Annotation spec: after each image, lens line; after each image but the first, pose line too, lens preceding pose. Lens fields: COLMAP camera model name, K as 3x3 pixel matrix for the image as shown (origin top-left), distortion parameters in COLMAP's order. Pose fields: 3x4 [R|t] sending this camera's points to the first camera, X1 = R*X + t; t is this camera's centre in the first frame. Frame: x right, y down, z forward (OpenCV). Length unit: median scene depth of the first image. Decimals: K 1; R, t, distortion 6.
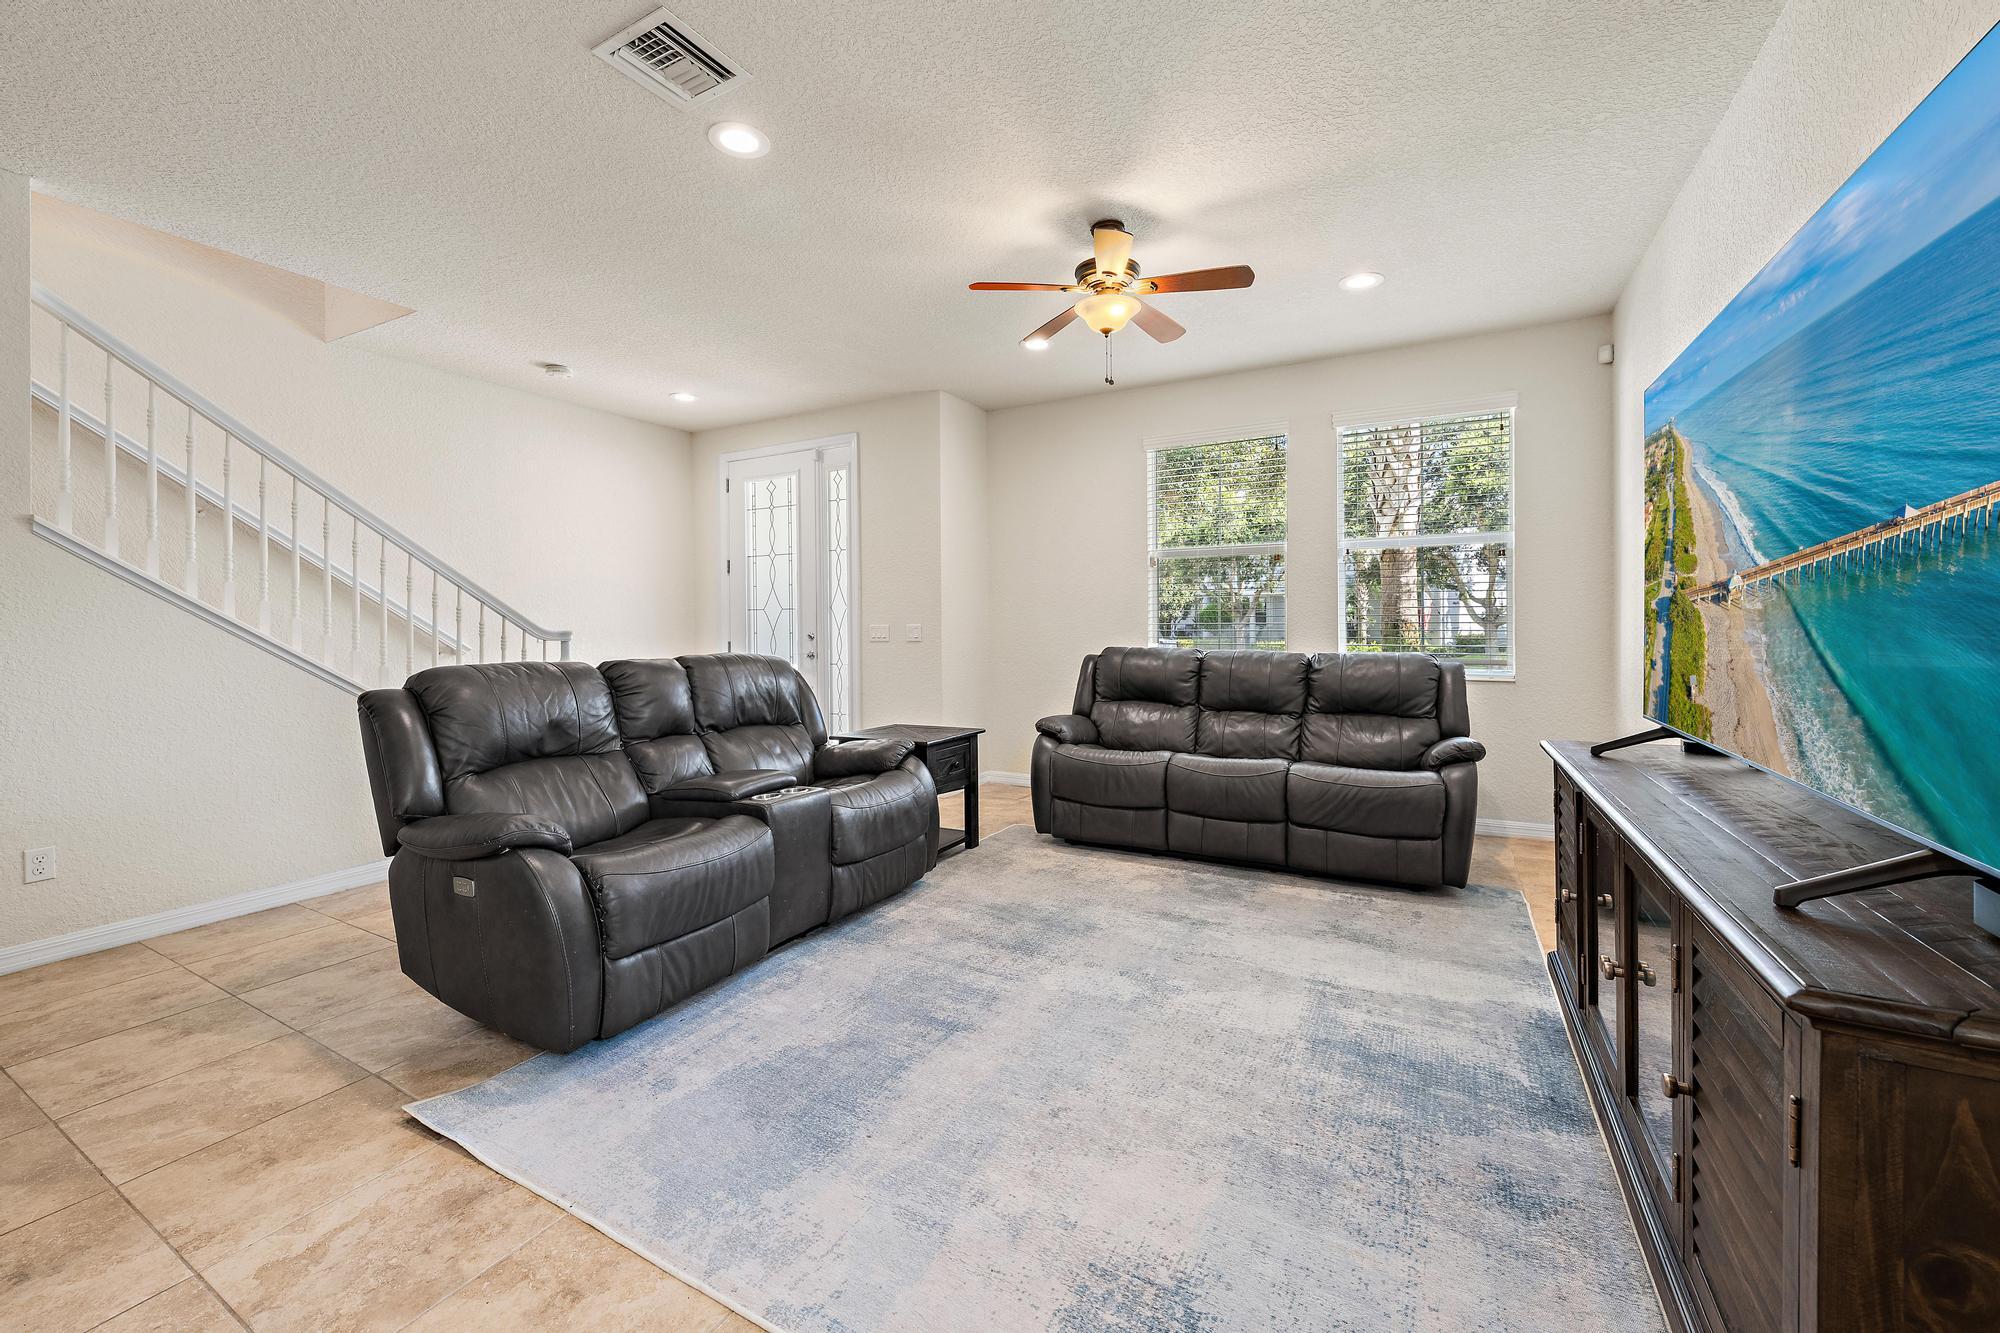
lens RADIAL K [[773.5, 0, 1019.3], [0, 773.5, 620.7], [0, 0, 1]] dist [-0.002491, 0.000402]
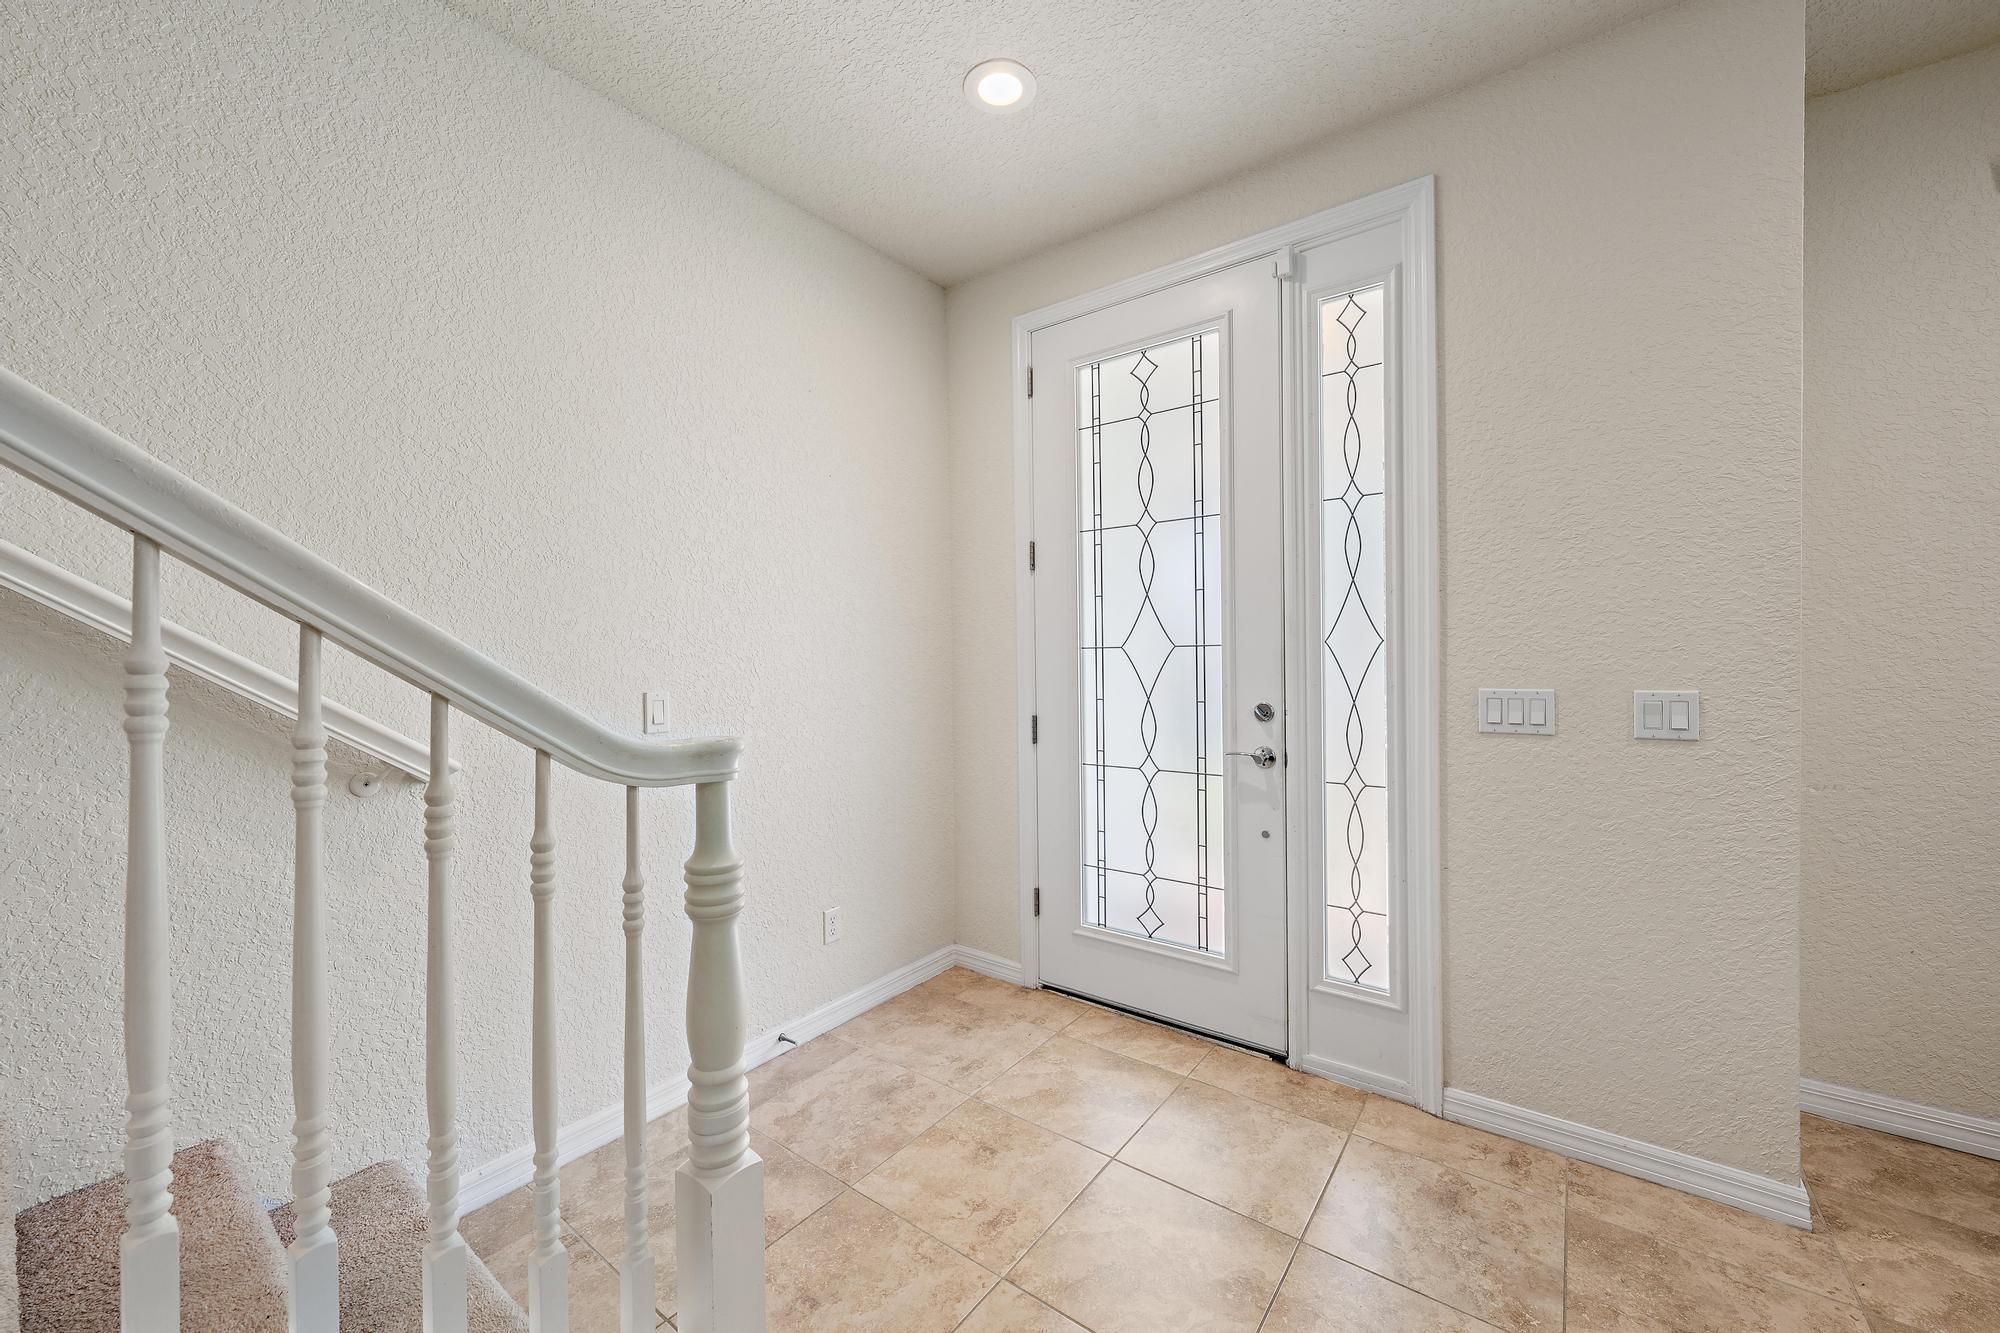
lens RADIAL K [[773.5, 0, 1015.6], [0, 773.5, 675.4], [0, 0, 1]] dist [-0.002491, 0.000402]
pose [[0.988804, 0.010894, -0.148821, -0.341293], [-0.008234, 0.999795, 0.018476, -0.005155], [0.148991, -0.017044, 0.988692, 0.574833]]
